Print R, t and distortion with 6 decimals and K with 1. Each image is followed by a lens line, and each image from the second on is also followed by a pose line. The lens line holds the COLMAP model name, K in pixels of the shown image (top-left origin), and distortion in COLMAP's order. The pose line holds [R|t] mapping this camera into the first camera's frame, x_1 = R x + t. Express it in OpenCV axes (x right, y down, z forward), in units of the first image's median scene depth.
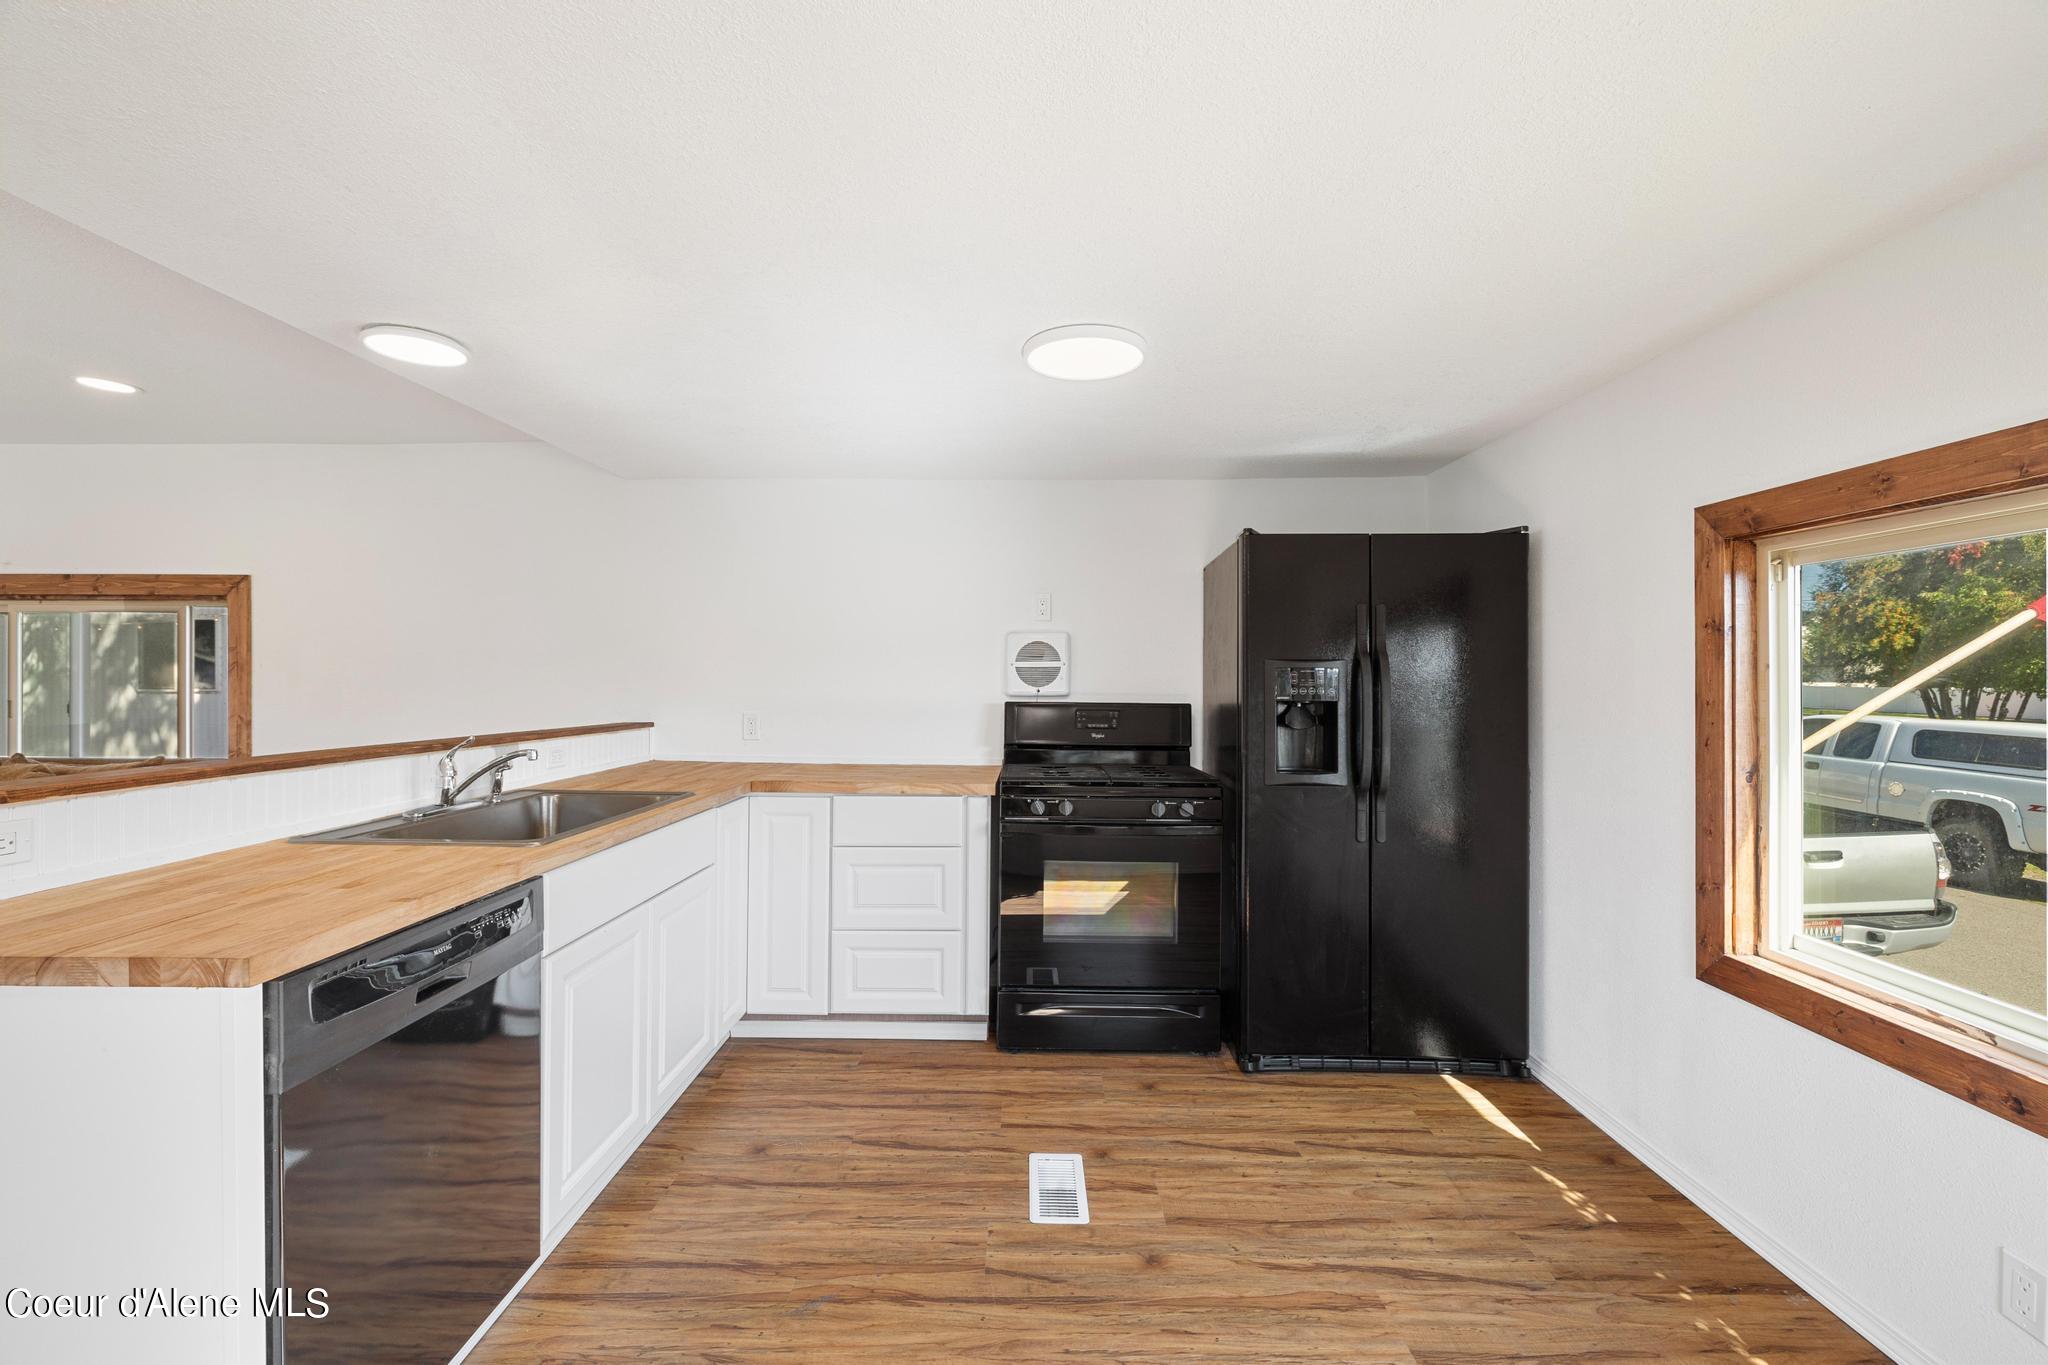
lens RADIAL K [[848.0, 0, 1024.6], [0, 848.0, 683.4], [0, 0, 1]] dist [-0.001074, -0.000567]
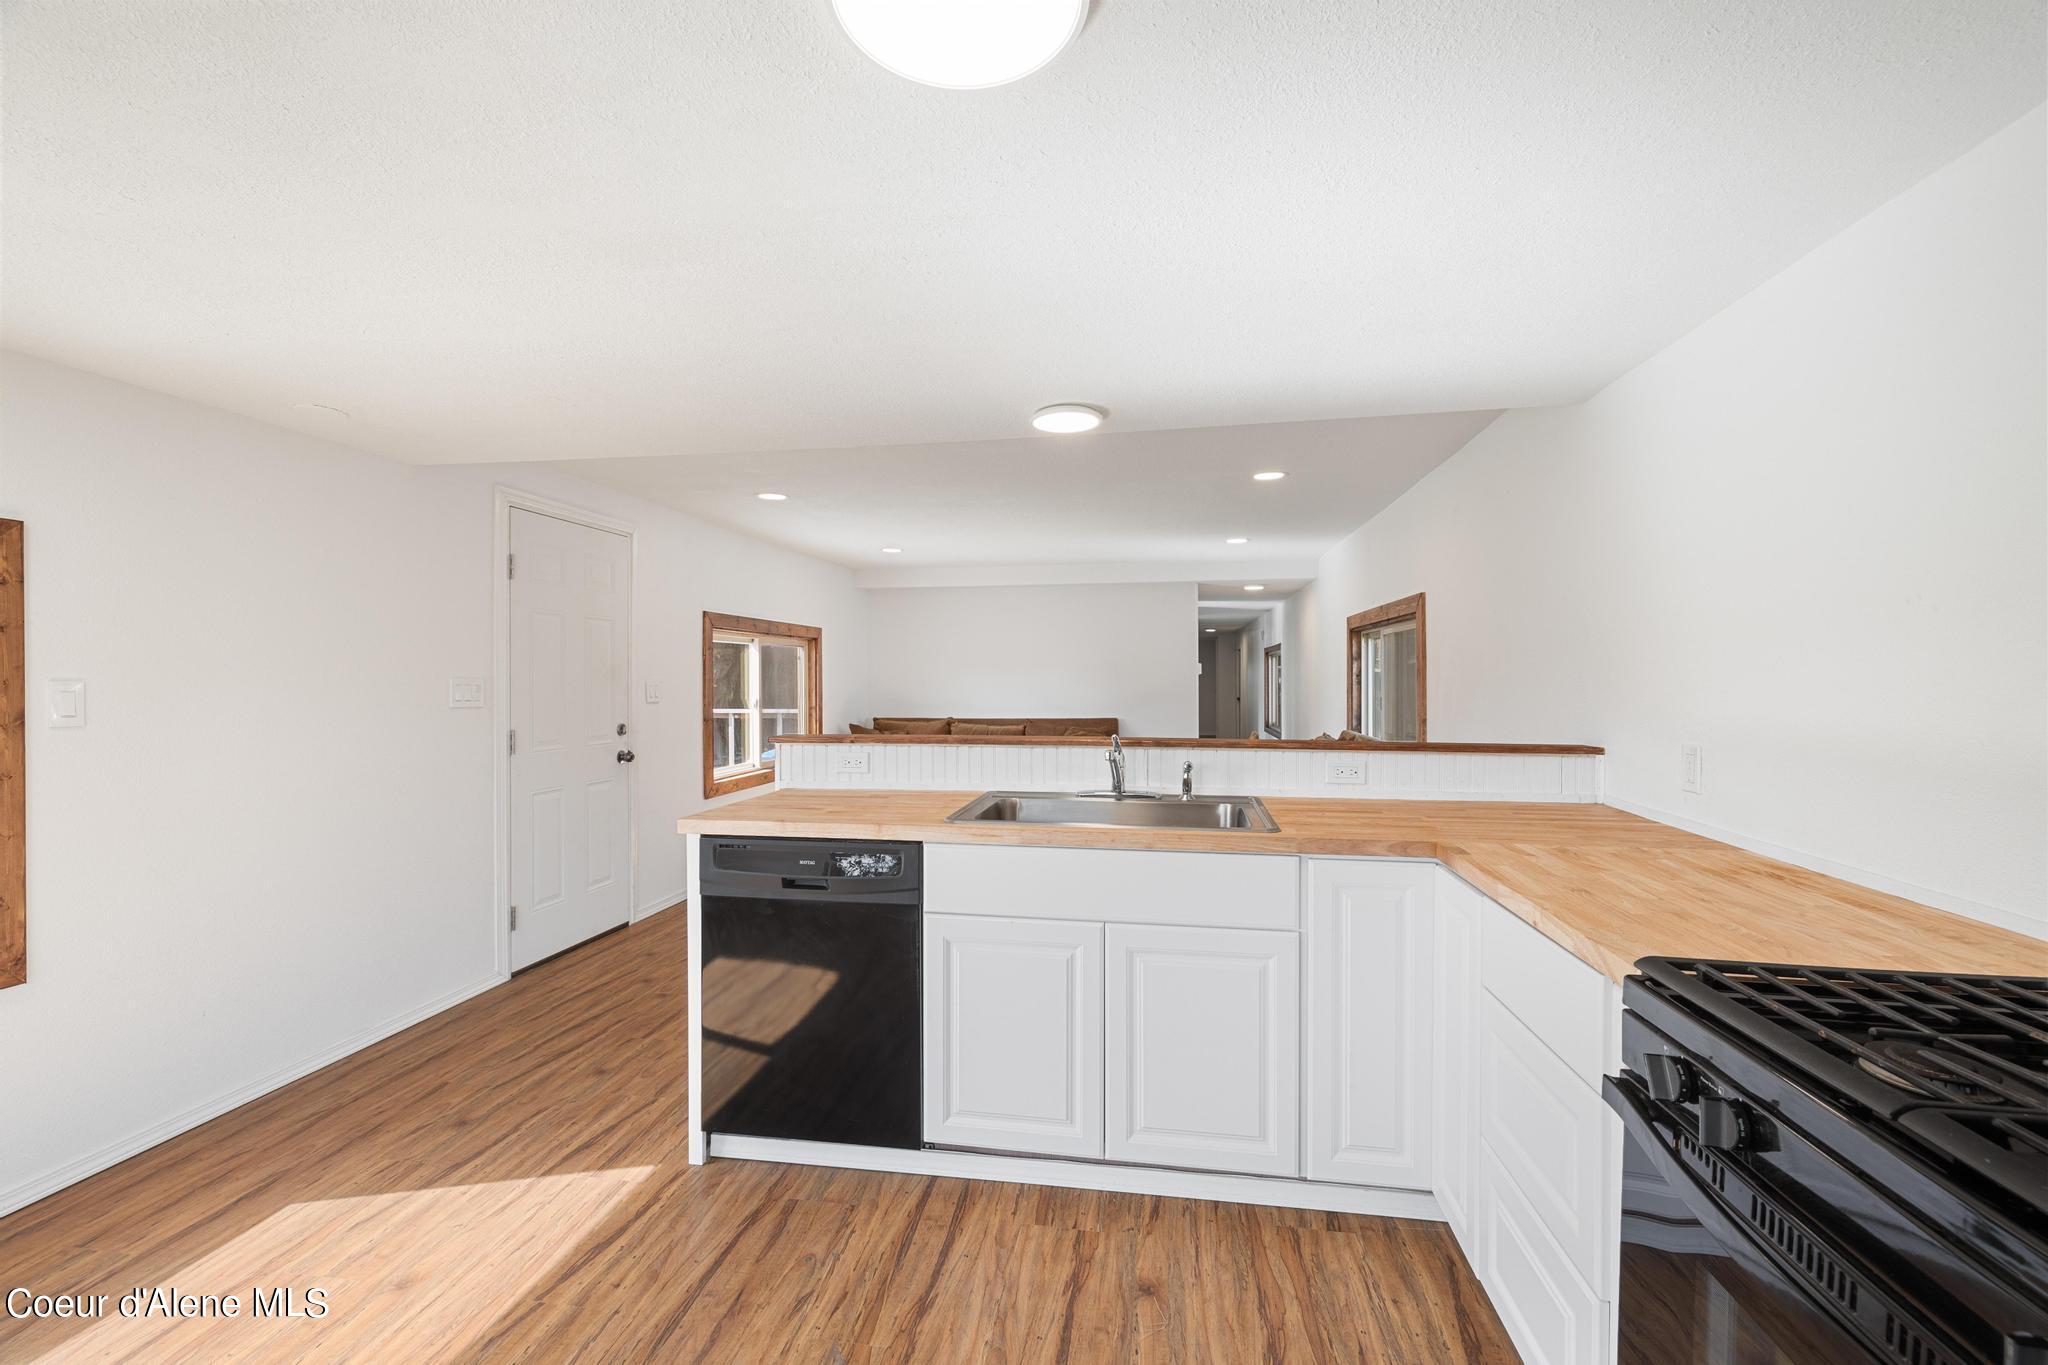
lens RADIAL K [[848.0, 0, 1029.4], [0, 848.0, 674.4], [0, 0, 1]] dist [-0.001074, -0.000567]
pose [[-0.146663, -0.007292, -0.989160, 0.447949], [-0.004527, 0.999967, -0.006701, -0.010002], [0.989176, 0.003495, -0.146691, 0.938412]]
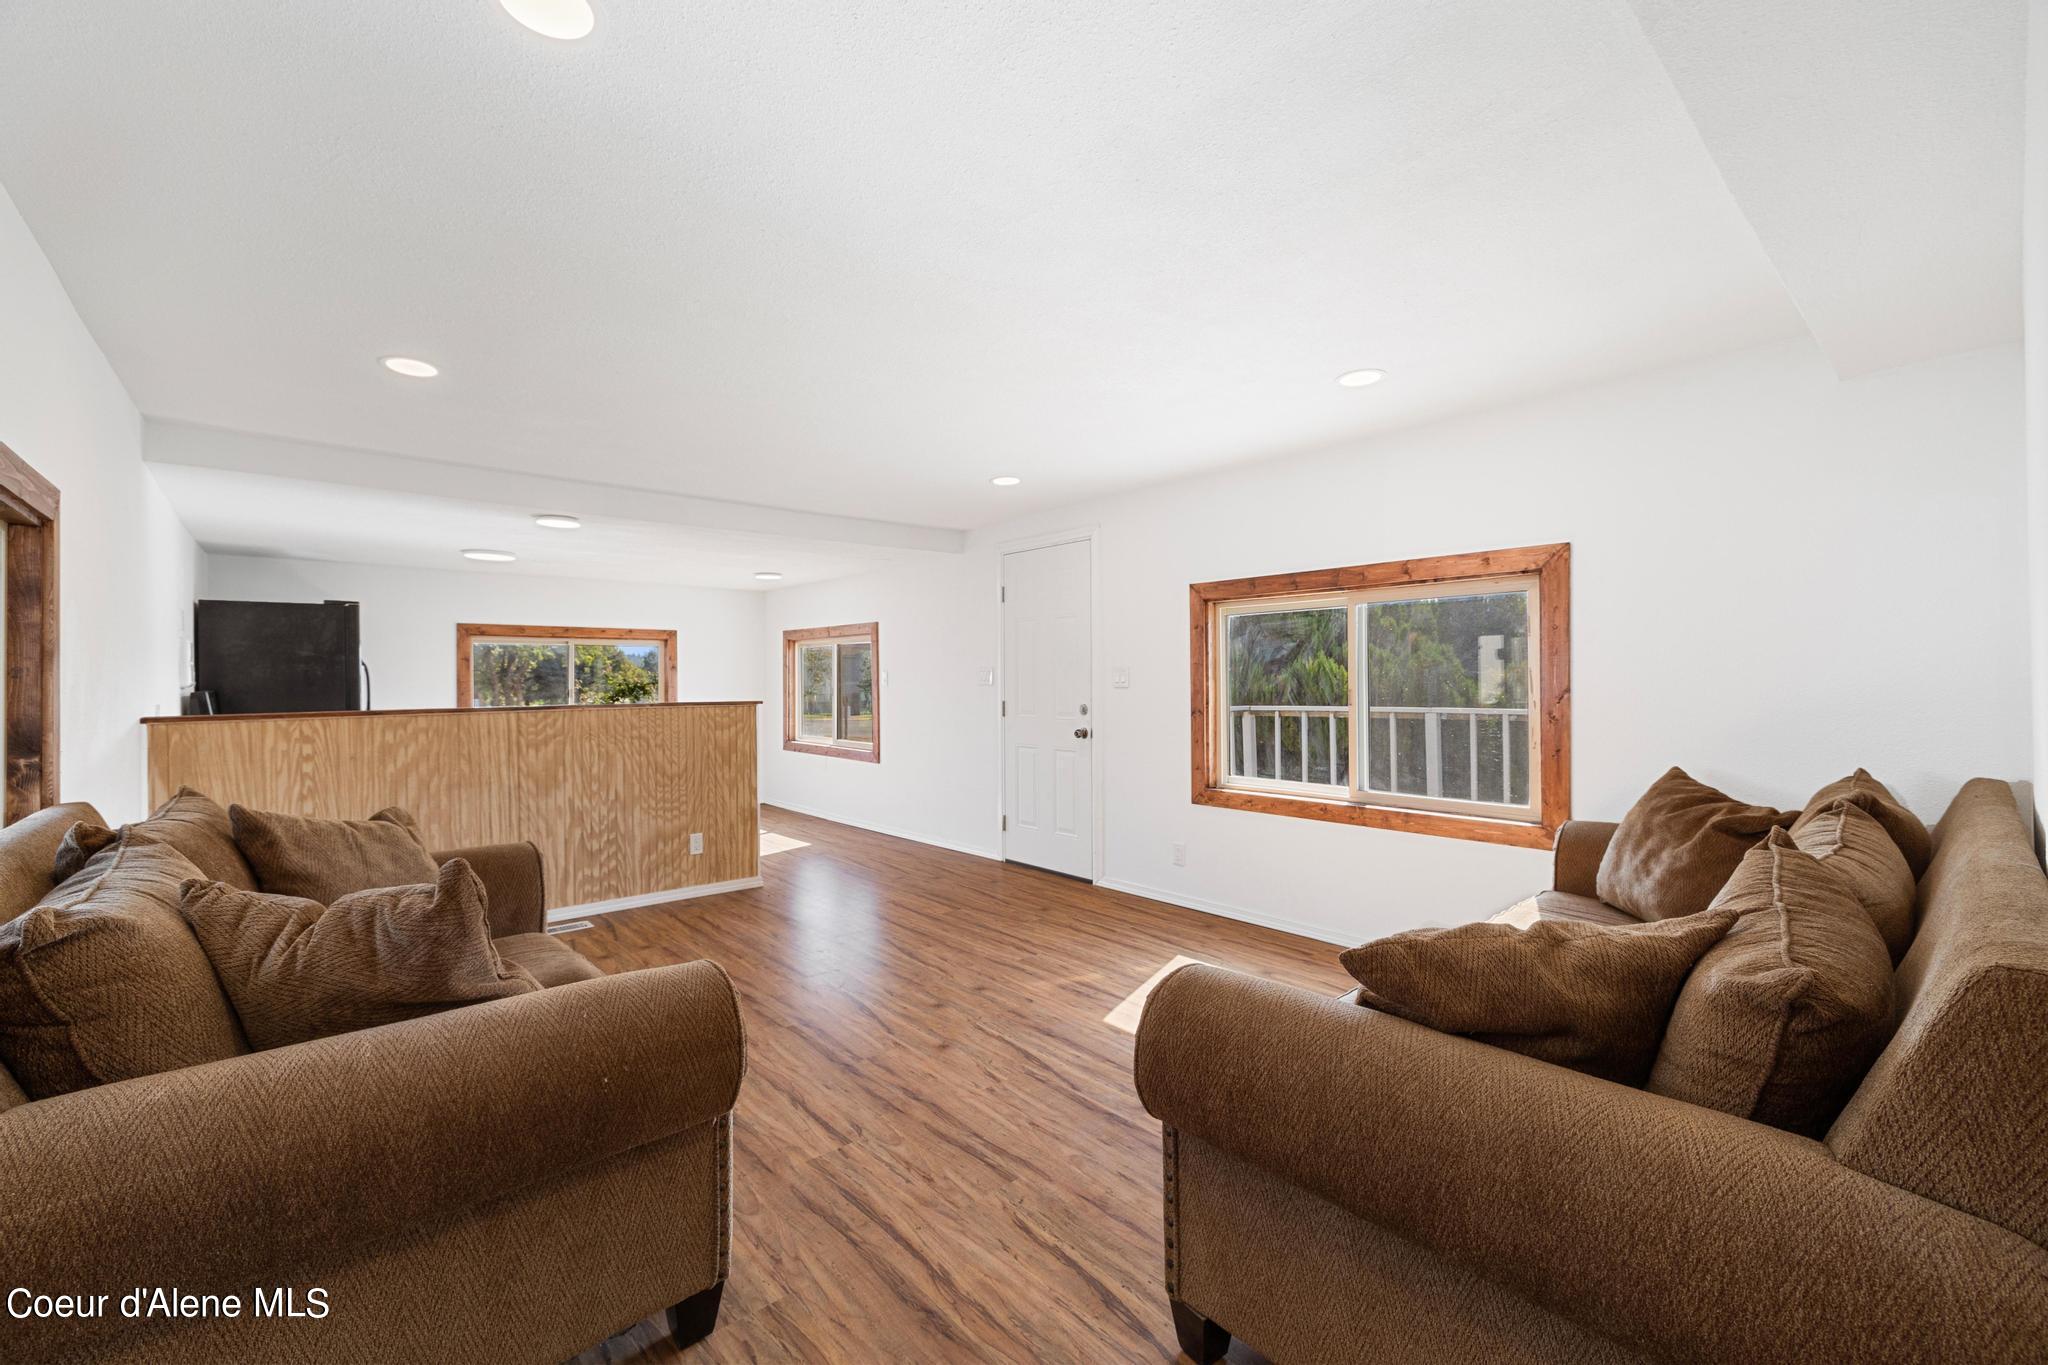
lens RADIAL K [[848.0, 0, 1022.4], [0, 848.0, 684.0], [0, 0, 1]] dist [-0.001074, -0.000567]
pose [[-0.663442, -0.003615, 0.748219, -2.647795], [0.008884, 0.999880, 0.012709, 0.008378], [-0.748175, 0.015079, -0.663330, 1.300950]]
